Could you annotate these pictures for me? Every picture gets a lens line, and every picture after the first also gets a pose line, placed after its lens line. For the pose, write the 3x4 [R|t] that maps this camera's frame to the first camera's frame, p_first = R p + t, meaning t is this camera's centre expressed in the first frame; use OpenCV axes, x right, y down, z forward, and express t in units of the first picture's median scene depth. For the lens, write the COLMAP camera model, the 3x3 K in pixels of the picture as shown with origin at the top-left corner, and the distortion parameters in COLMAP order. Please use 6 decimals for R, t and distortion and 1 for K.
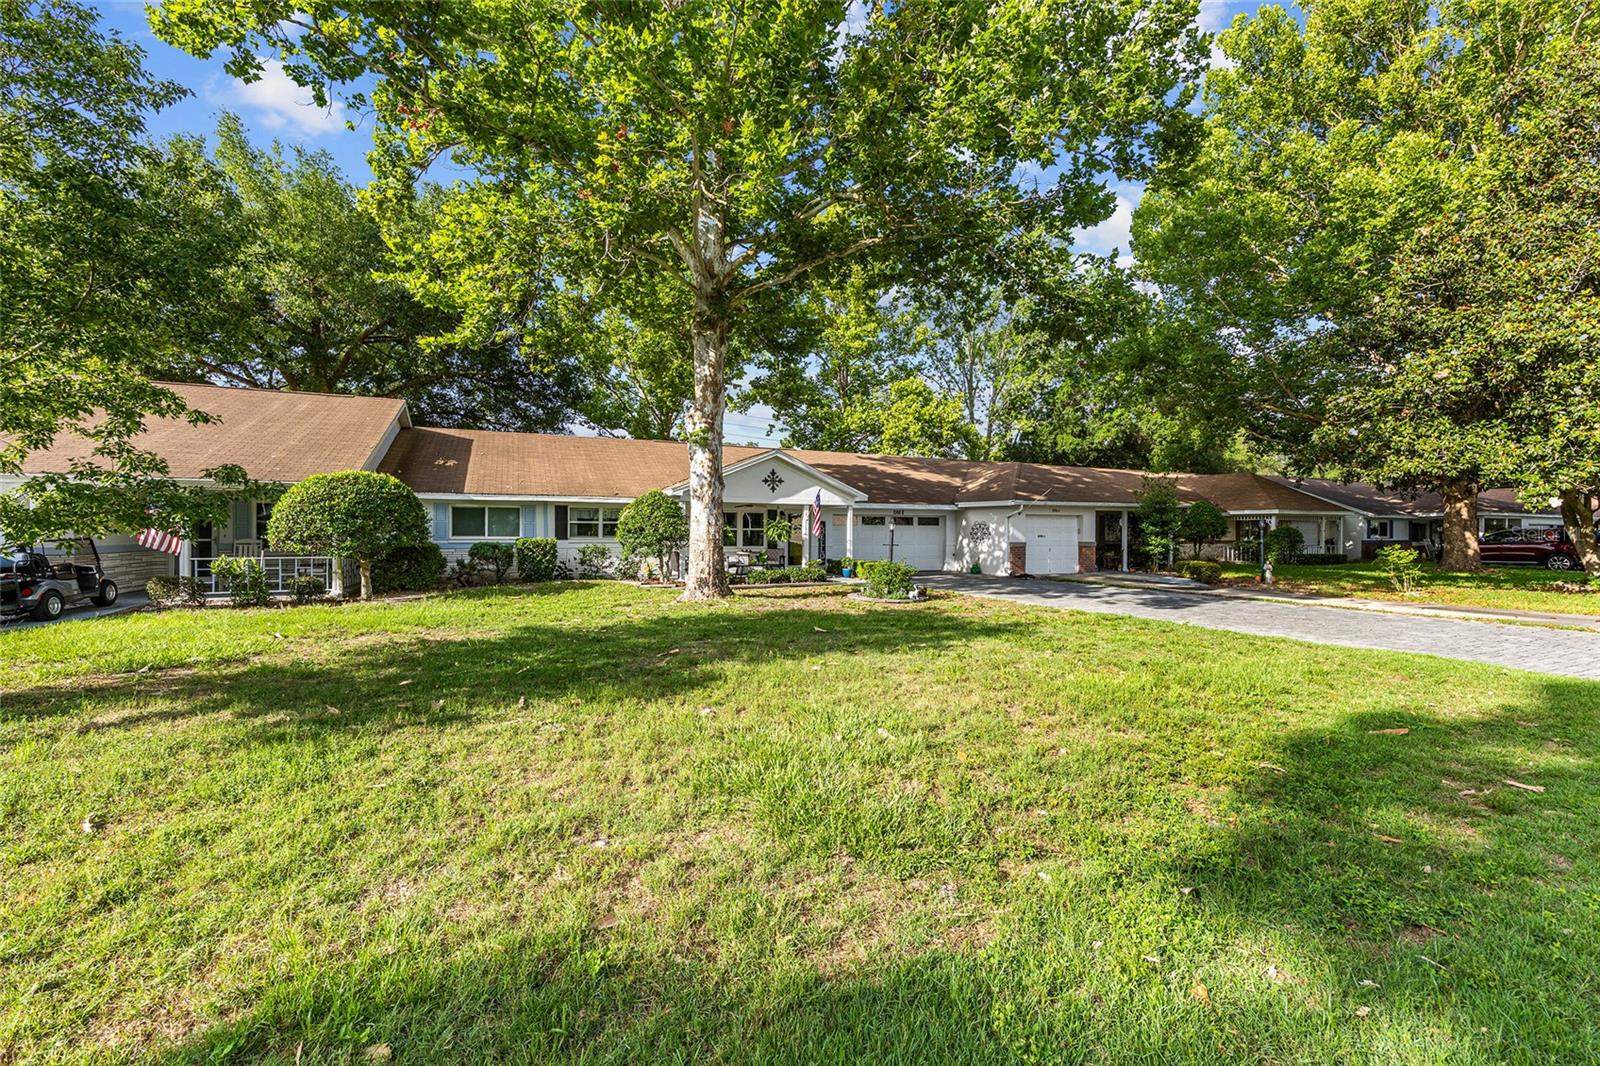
lens RADIAL K [[641.5, 0, 802.0], [0, 641.5, 534.9], [0, 0, 1]] dist [-0.003404, 0.000336]
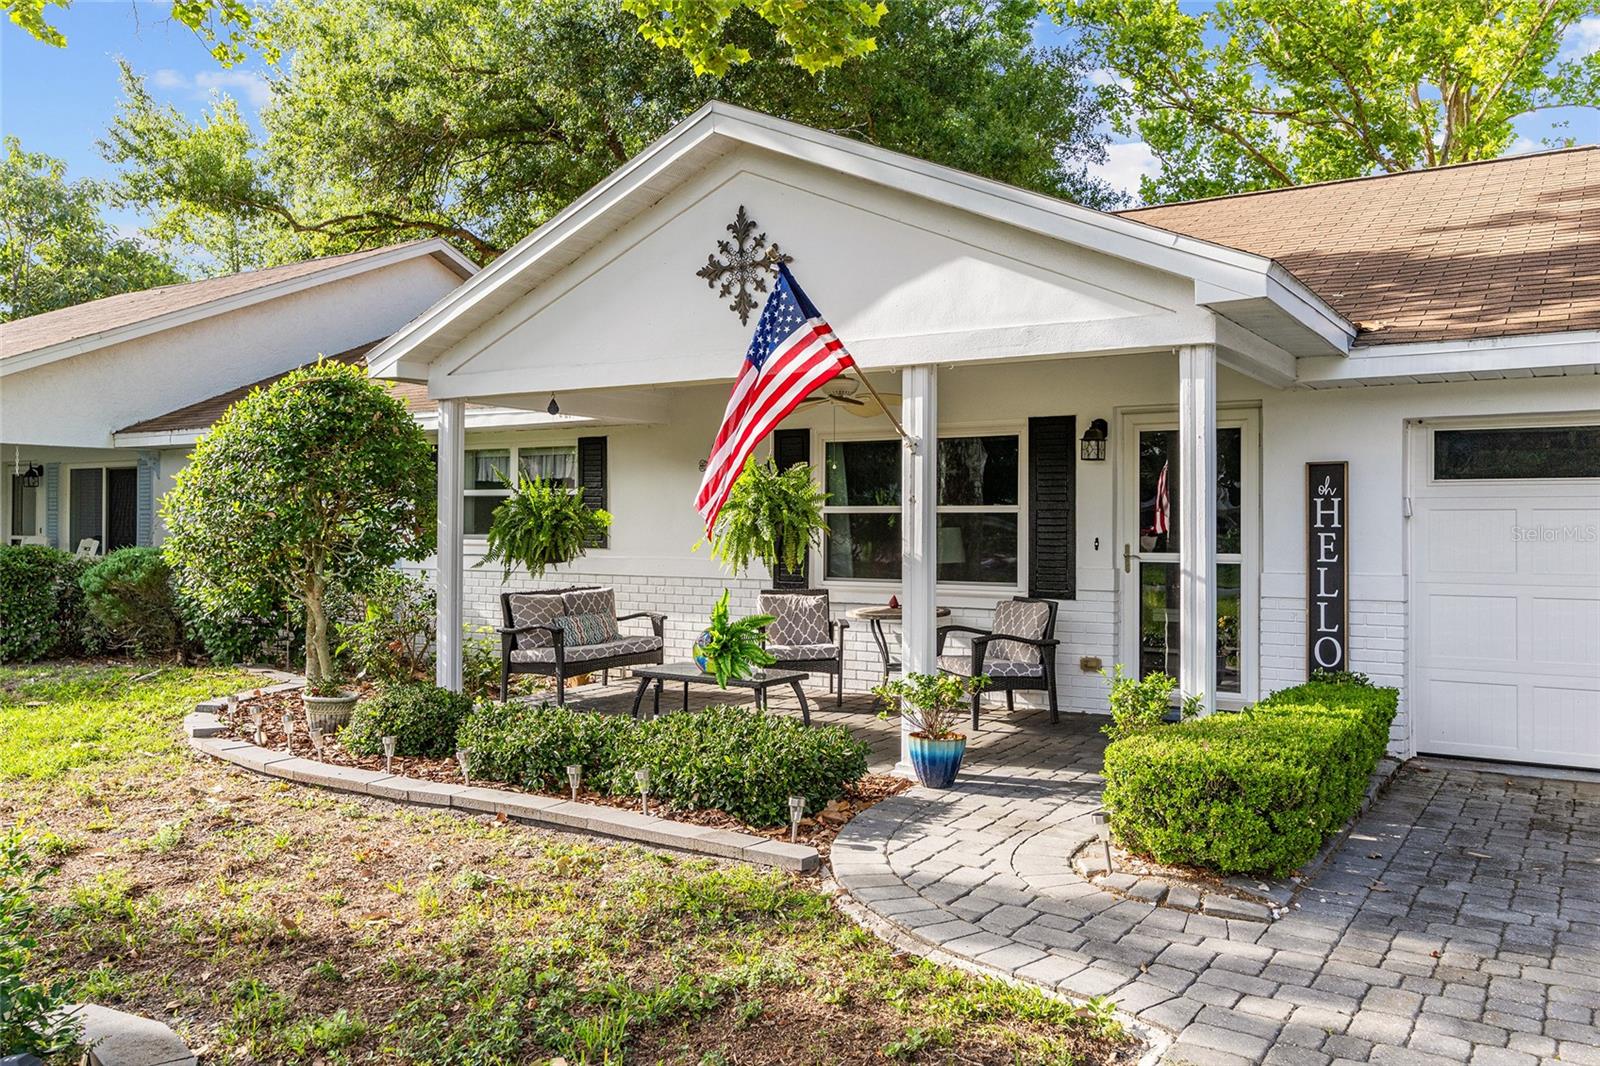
lens RADIAL K [[1231.8, 0, 800.2], [0, 1231.8, 525.3], [0, 0, 1]] dist [-0.001634, 0.000480]
pose [[0.534461, -0.000272, -0.845193, 0.249897], [-0.005451, 0.999978, -0.003768, -0.000781], [0.845176, 0.006621, 0.534447, 0.689211]]
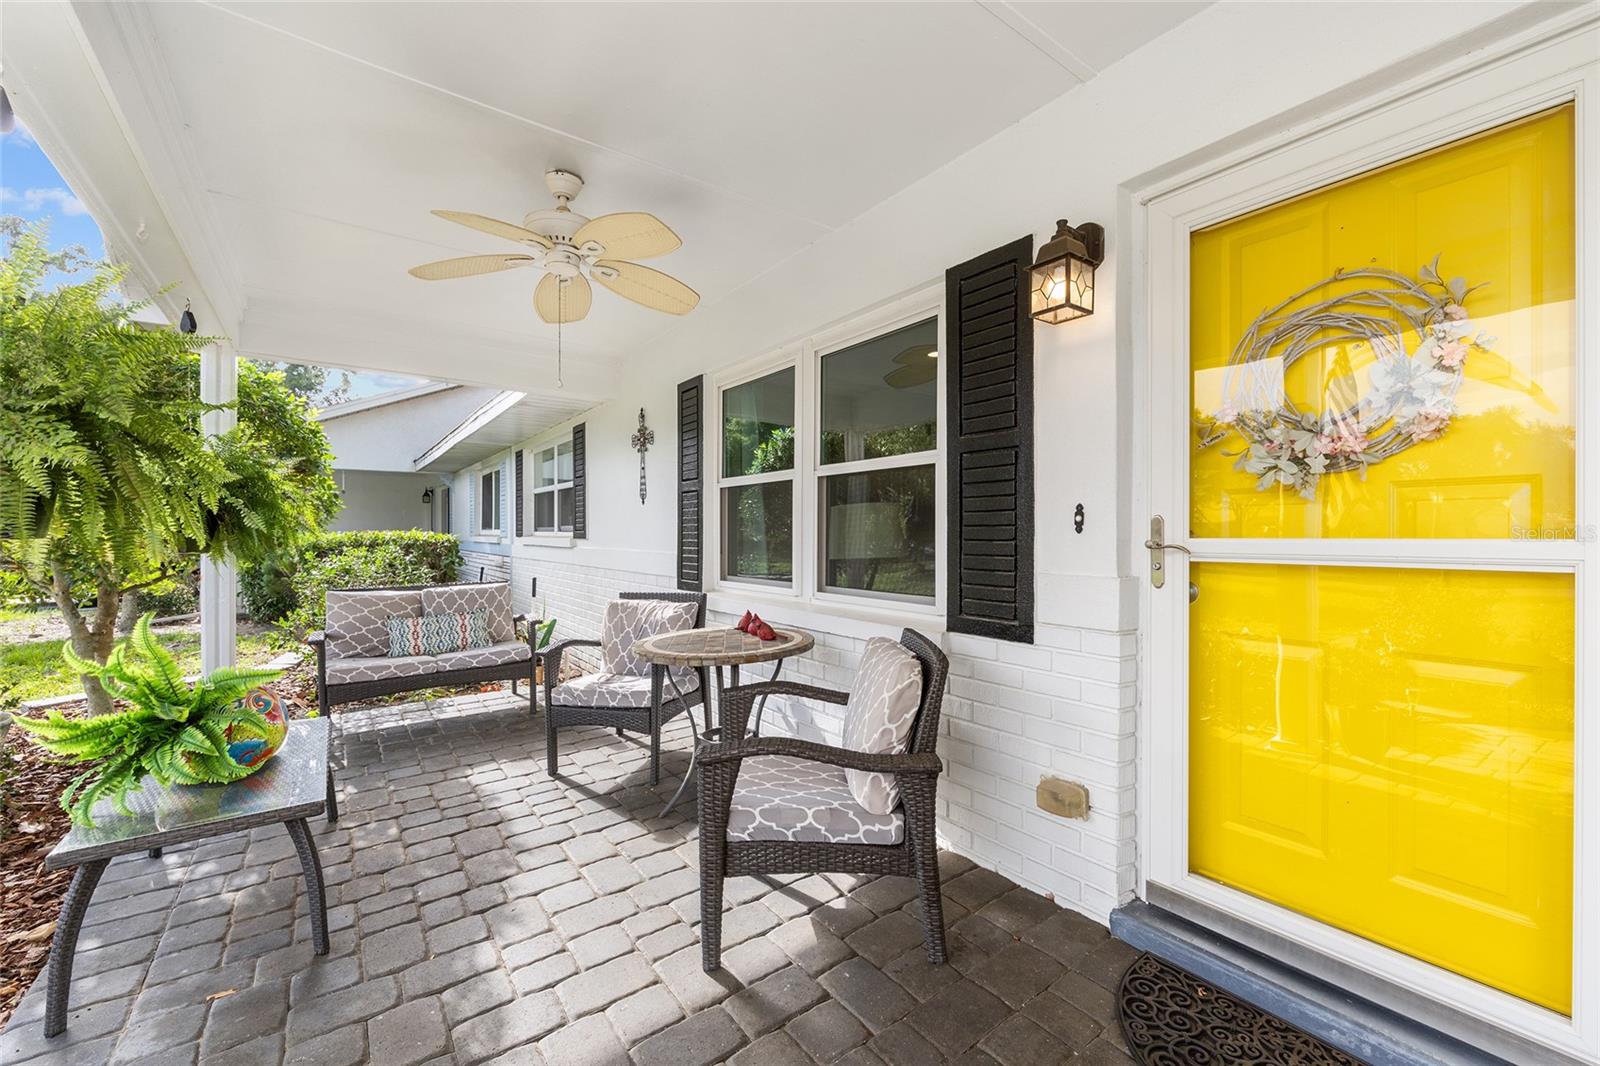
lens RADIAL K [[644.7, 0, 801.7], [0, 644.7, 535.2], [0, 0, 1]] dist [-0.001198, 0.000389]
pose [[0.206646, -0.001529, -0.978415, 0.047172], [-0.004769, 0.999985, -0.002570, 0.005890], [0.978404, 0.005198, 0.206636, 0.923517]]
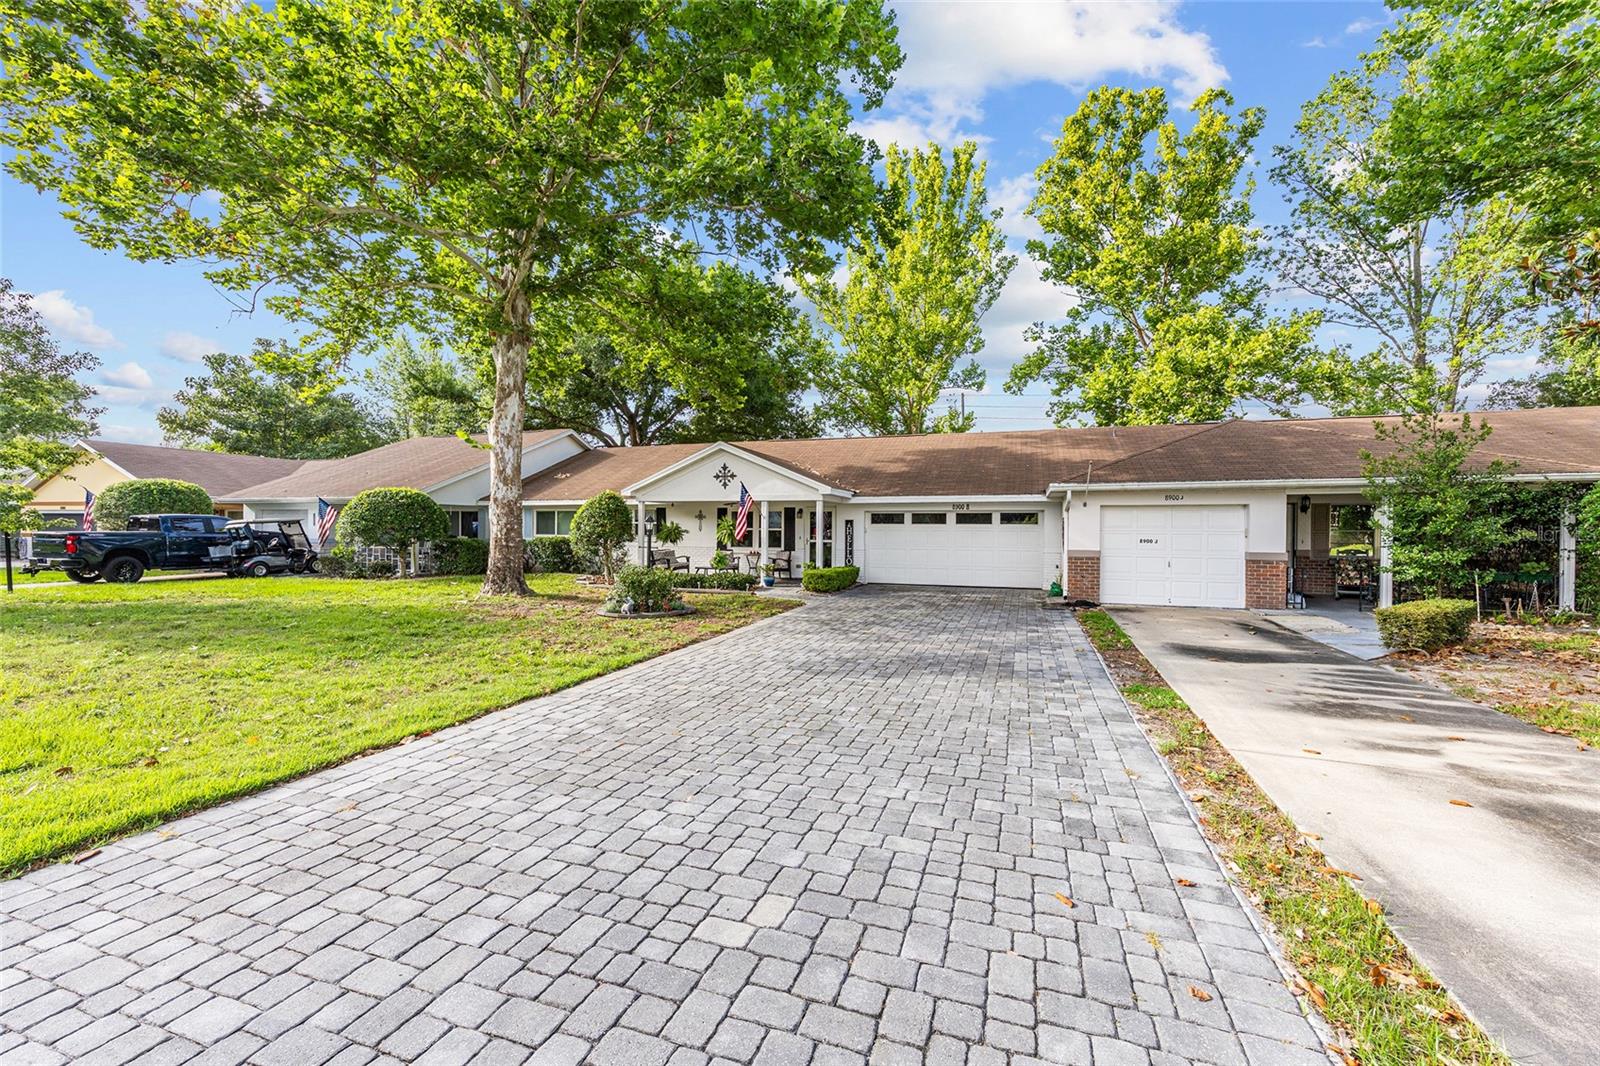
lens RADIAL K [[644.7, 0, 801.7], [0, 644.7, 535.2], [0, 0, 1]] dist [-0.001198, 0.000389]
pose [[0.725531, 0.008455, -0.688137, 0.569630], [-0.008187, 0.999960, 0.003654, -0.003561], [0.688141, 0.002983, 0.725571, 0.348483]]
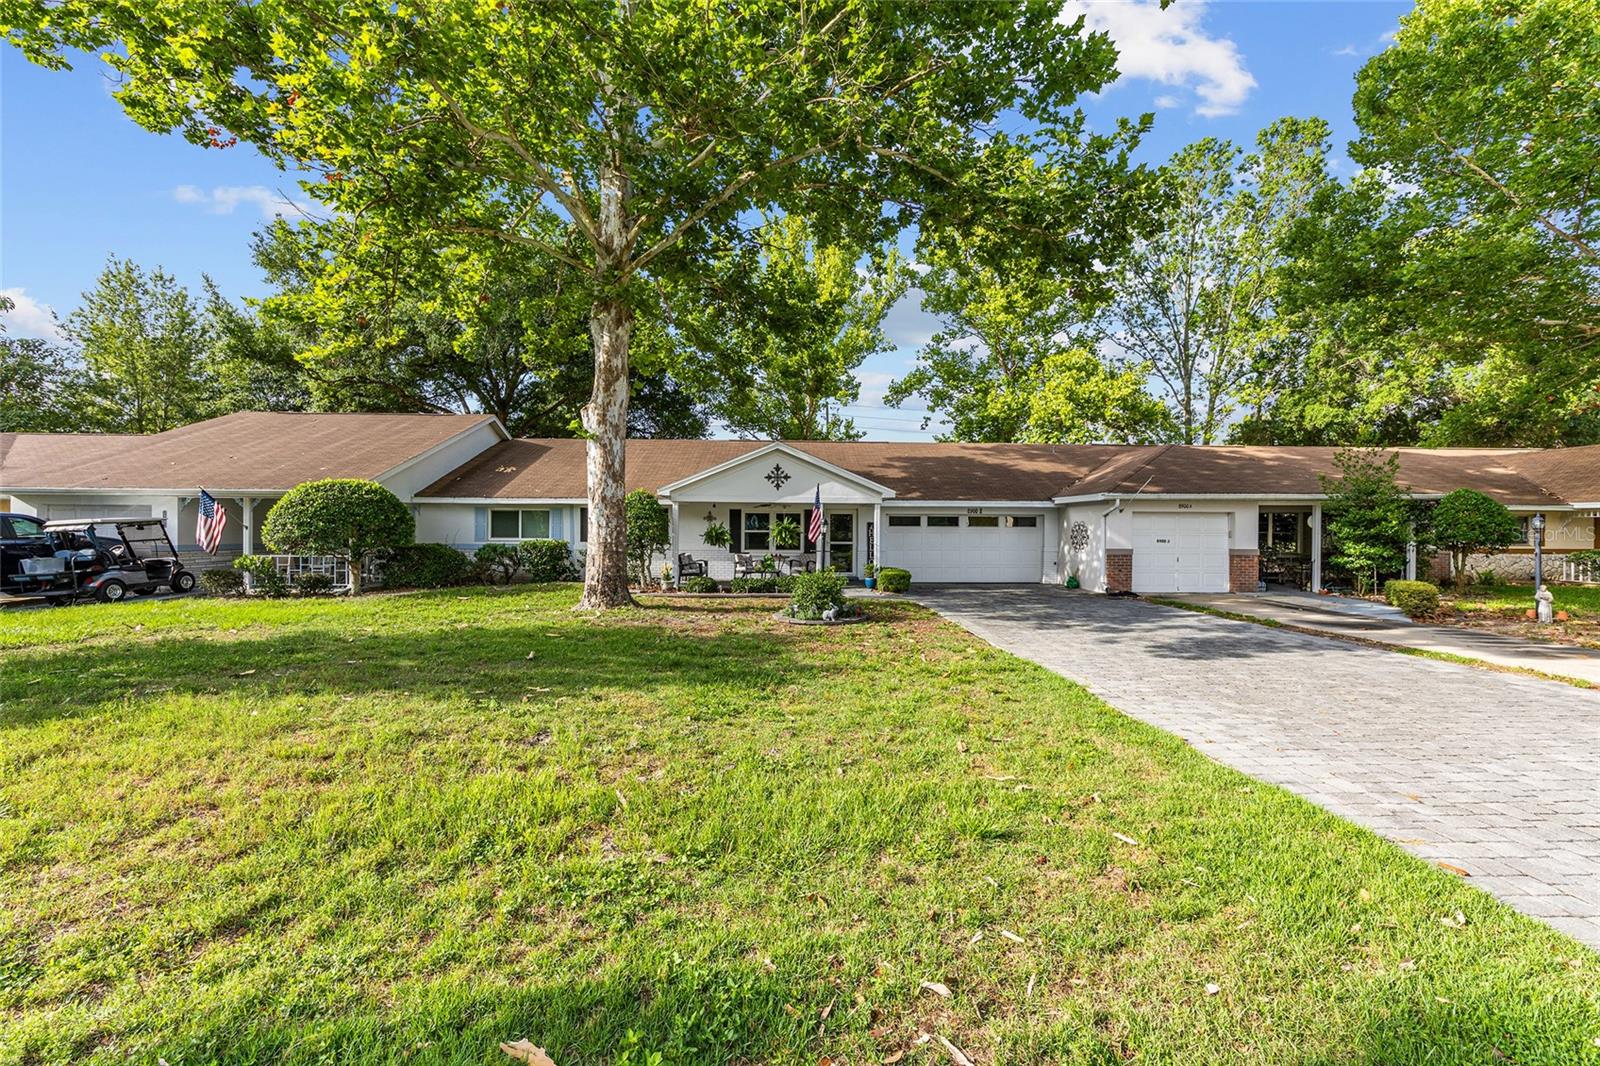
lens RADIAL K [[644.0, 0, 805.8], [0, 644.0, 536.6], [0, 0, 1]] dist [-0.001514, 0.000005]
pose [[0.925084, 0.004418, -0.379738, 0.281938], [-0.004255, 0.999990, 0.001269, -0.002612], [0.379740, 0.000441, 0.925093, 0.160876]]
